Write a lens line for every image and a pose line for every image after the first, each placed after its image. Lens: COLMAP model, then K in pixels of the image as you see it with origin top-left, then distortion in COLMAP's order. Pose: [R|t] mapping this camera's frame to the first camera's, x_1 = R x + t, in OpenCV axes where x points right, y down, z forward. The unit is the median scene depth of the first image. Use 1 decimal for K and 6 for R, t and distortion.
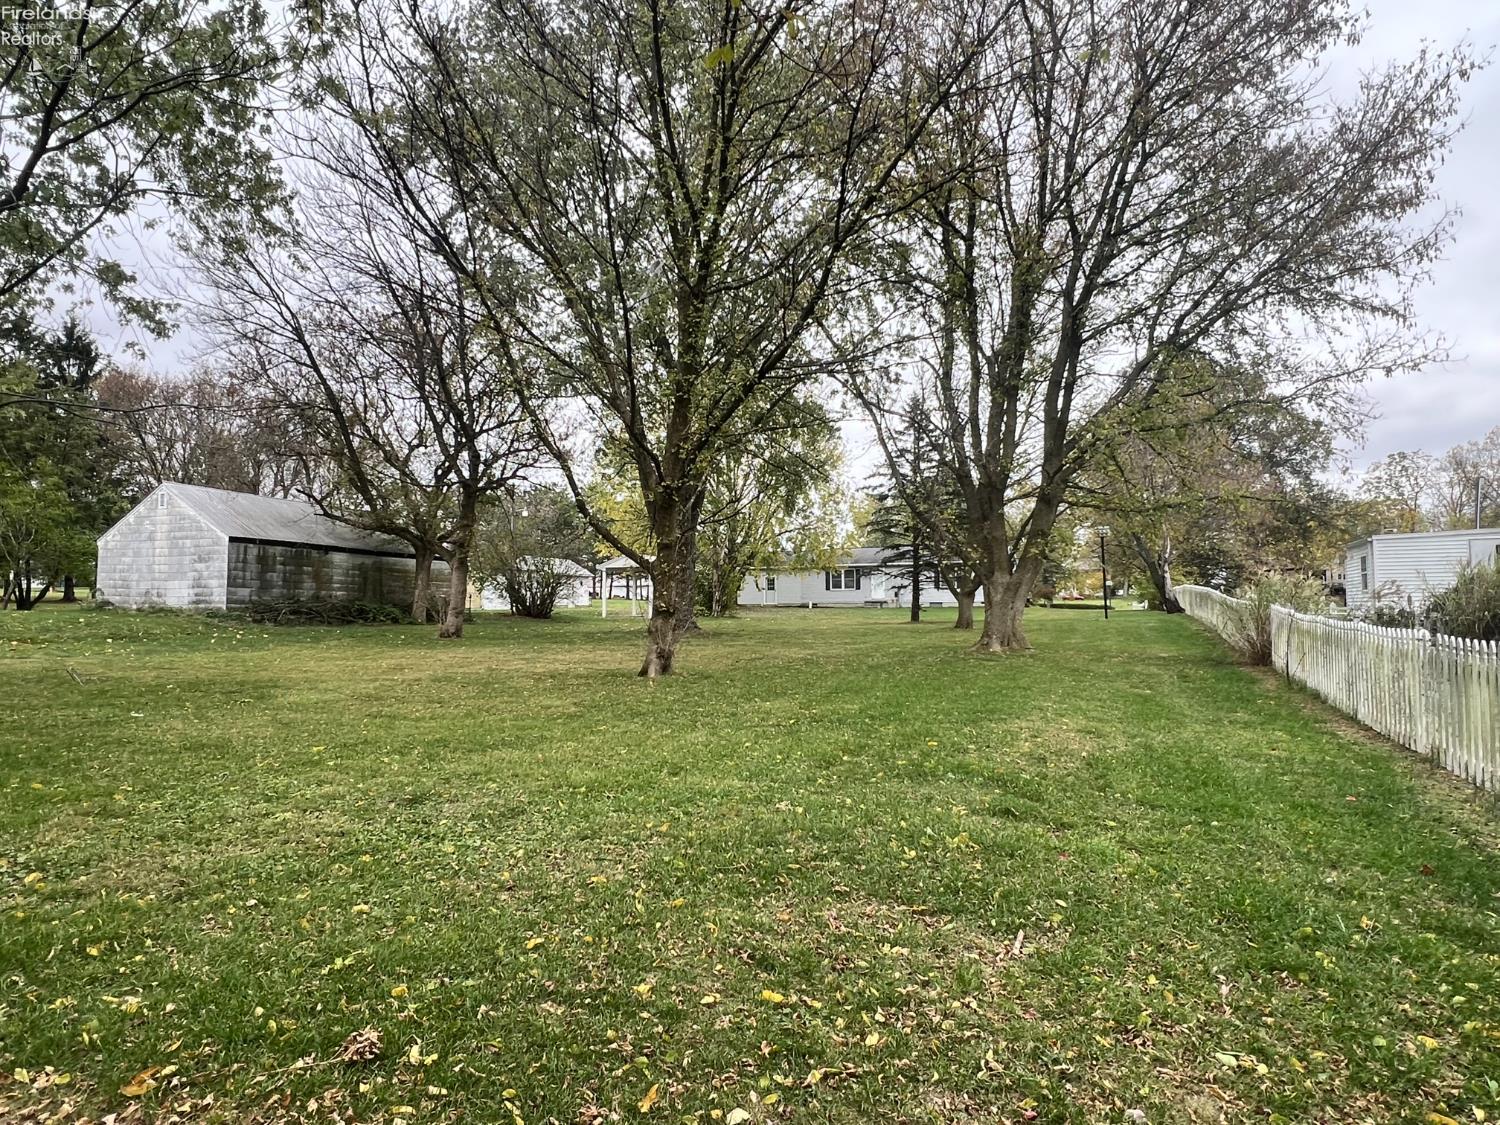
lens RADIAL K [[671.5, 0, 750.0], [0, 671.5, 562.5], [0, 0, 1]] dist [-0.000534, -0.000054]
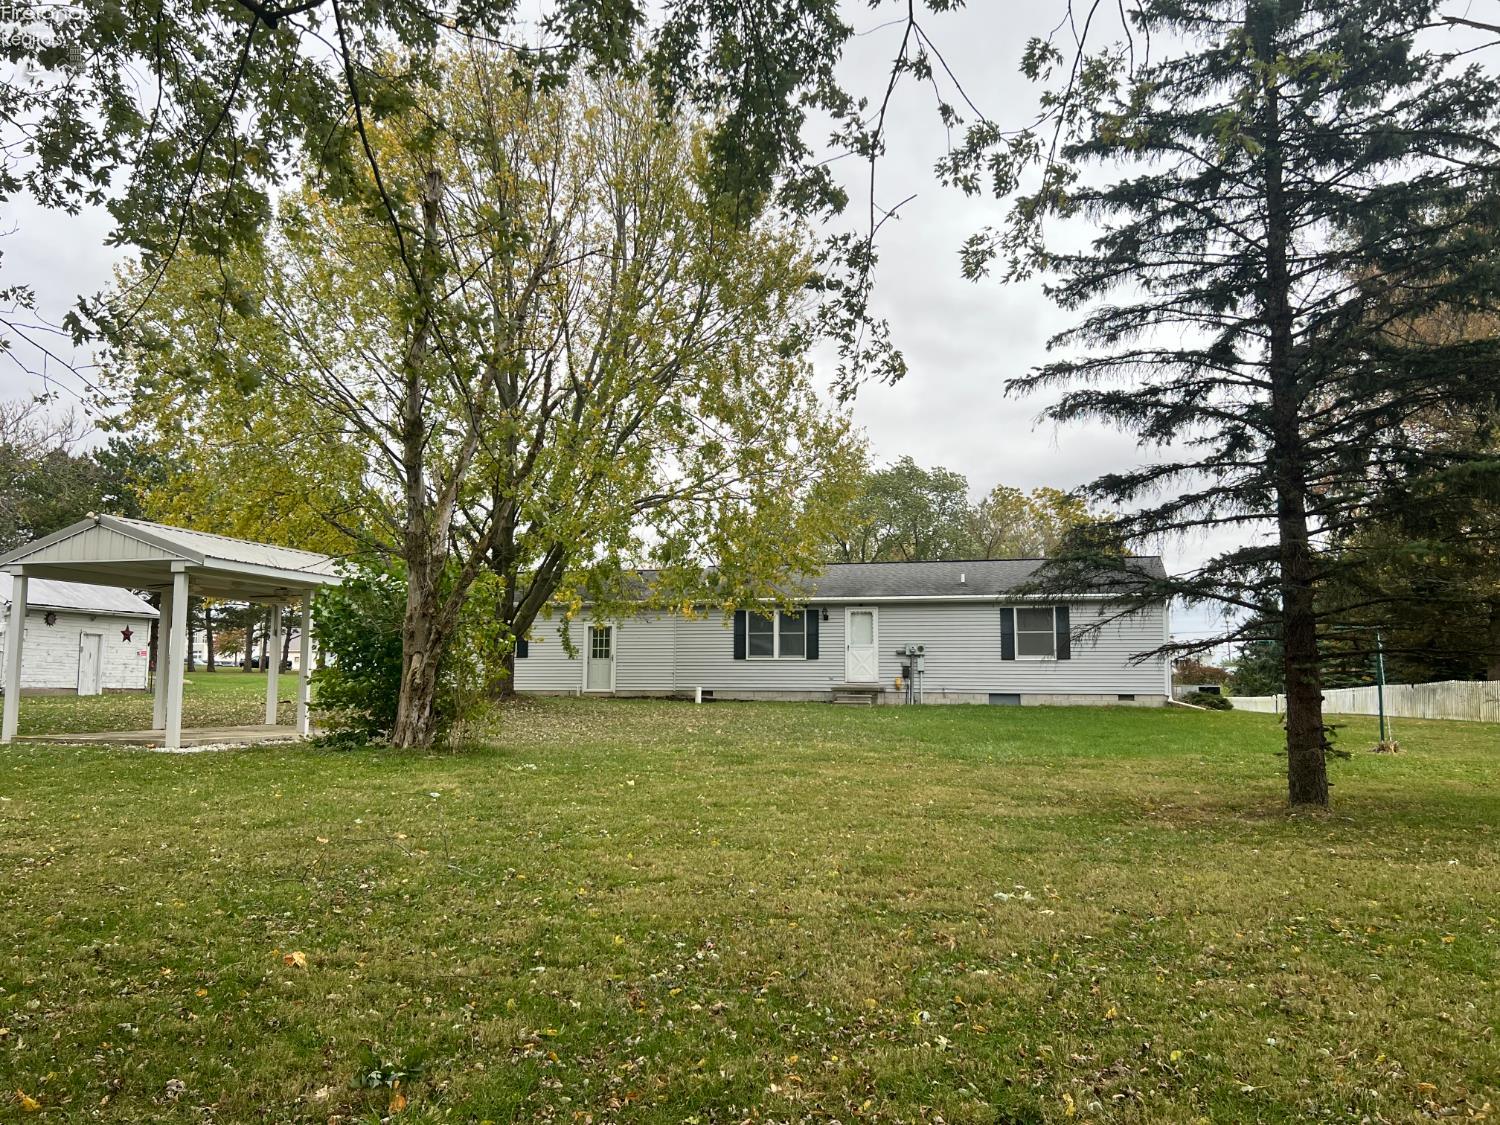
lens RADIAL K [[1221.7, 0, 750.0], [0, 1221.7, 562.5], [0, 0, 1]] dist [-0.000043, -0.000159]
pose [[0.987331, 0.026481, 0.156449, 0.002904], [-0.020350, 0.998966, -0.040661, 0.012184], [-0.157364, 0.036962, 0.986849, 0.253670]]
